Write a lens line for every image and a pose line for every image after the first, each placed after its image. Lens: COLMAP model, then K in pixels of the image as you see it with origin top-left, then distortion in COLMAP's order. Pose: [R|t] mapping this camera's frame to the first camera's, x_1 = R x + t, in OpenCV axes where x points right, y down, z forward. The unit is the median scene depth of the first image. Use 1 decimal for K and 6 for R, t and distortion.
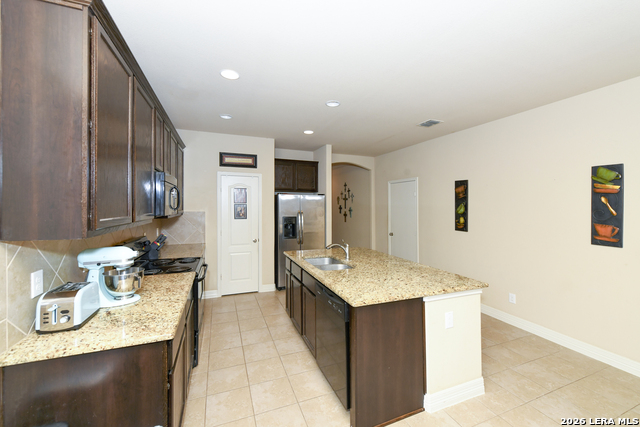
lens RADIAL K [[256.4, 0, 320.4], [0, 256.4, 203.3], [0, 0, 1]] dist [0.002404, 0.000155]
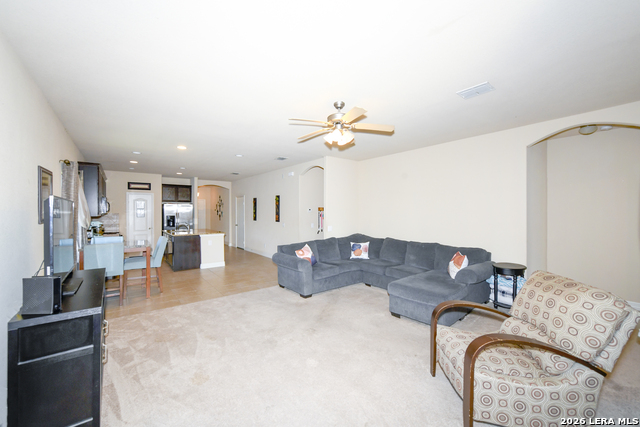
lens RADIAL K [[255.1, 0, 319.8], [0, 255.1, 211.0], [0, 0, 1]] dist [0.002303, 0.000128]
pose [[0.961118, -0.007506, 0.276037, 0.437886], [0.005420, 0.999951, 0.008316, 0.008593], [-0.276086, -0.006496, 0.961111, -1.177830]]
